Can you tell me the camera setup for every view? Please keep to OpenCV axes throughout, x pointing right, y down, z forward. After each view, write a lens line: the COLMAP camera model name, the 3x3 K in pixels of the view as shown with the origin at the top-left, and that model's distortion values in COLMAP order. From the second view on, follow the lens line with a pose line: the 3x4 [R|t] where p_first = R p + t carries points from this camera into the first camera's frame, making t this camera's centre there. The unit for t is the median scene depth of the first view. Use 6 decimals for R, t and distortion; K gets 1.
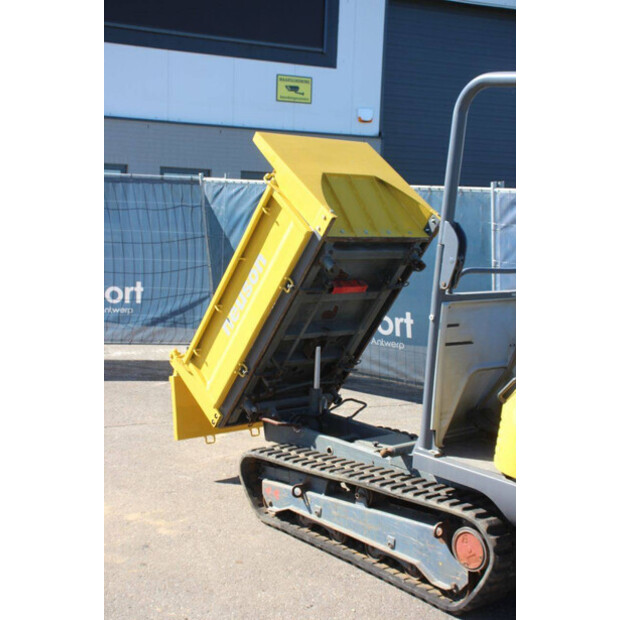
lens RADIAL K [[926.0, 0, 311.4], [0, 926.0, 309.6], [0, 0, 1]] dist [0.091927, 0.025836]
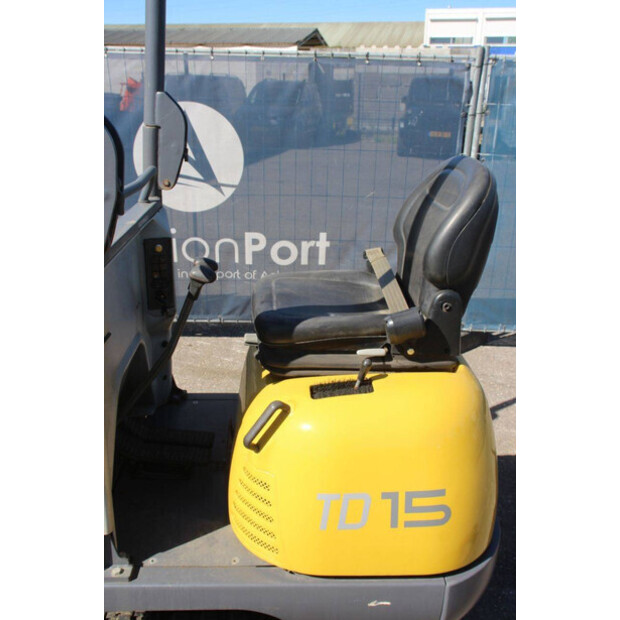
lens RADIAL K [[629.6, 0, 309.9], [0, 629.6, 310.6], [0, 0, 1]] dist [-0.024850, 0.019701]
pose [[0.628865, -0.292871, 0.720246, -0.007057], [0.097924, 0.948802, 0.300309, -0.062960], [-0.771323, -0.118325, 0.625348, 0.596629]]
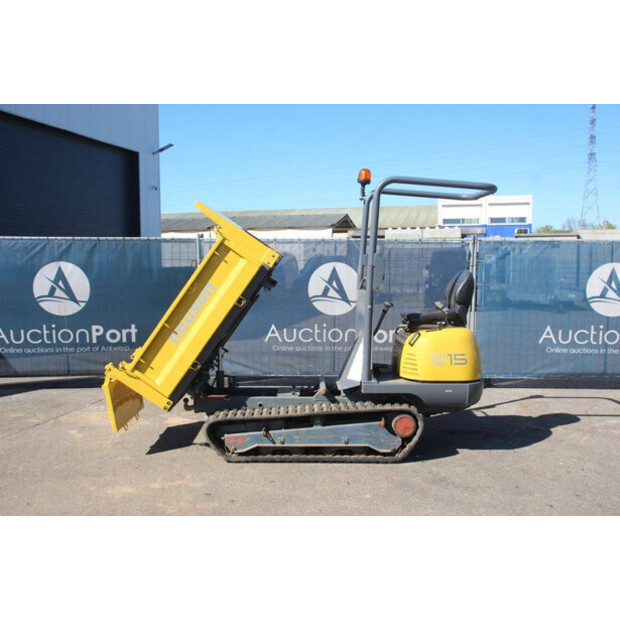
lens RADIAL K [[628.6, 0, 311.6], [0, 628.6, 310.2], [0, 0, 1]] dist [-0.094349, 0.144589]
pose [[0.651446, -0.104441, 0.751472, -0.702440], [0.116790, 0.992479, 0.036692, -0.035408], [-0.749652, 0.063861, 0.658744, 0.231447]]
